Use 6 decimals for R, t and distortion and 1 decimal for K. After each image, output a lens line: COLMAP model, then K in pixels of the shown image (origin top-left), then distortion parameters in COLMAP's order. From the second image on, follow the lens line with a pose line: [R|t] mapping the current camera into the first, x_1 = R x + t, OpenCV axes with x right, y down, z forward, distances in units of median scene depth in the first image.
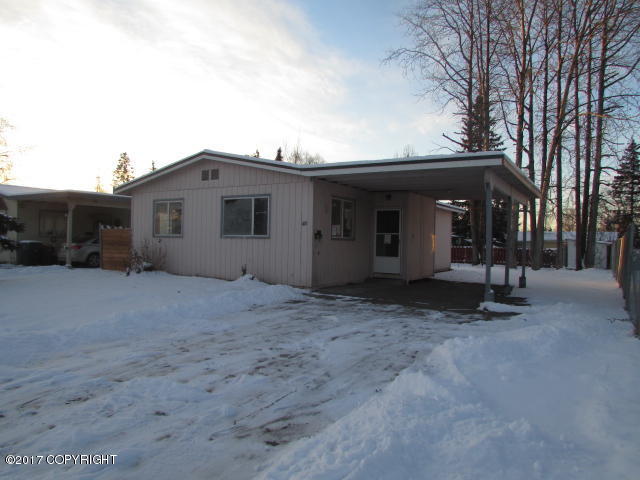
lens RADIAL K [[473.3, 0, 320.1], [0, 473.3, 233.2], [0, 0, 1]] dist [-0.000680, 0.000074]
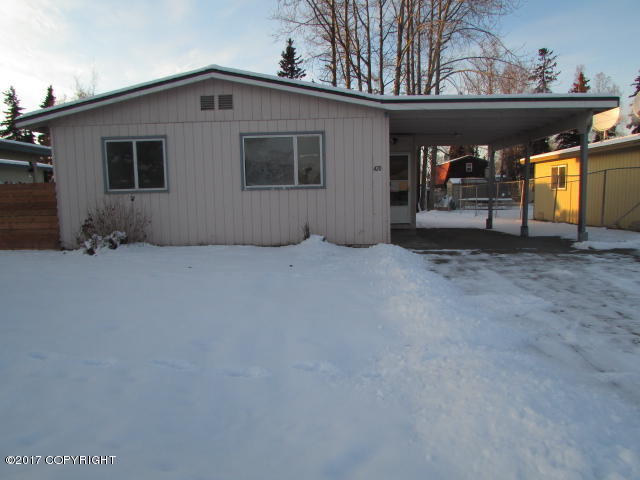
lens RADIAL K [[452.4, 0, 320.0], [0, 452.4, 240.0], [0, 0, 1]] dist [-0.011977, -0.004457]
pose [[0.857280, -0.090778, 0.506784, -0.470189], [0.027663, 0.991033, 0.130724, -0.002318], [-0.514107, -0.098048, 0.852104, 0.323302]]
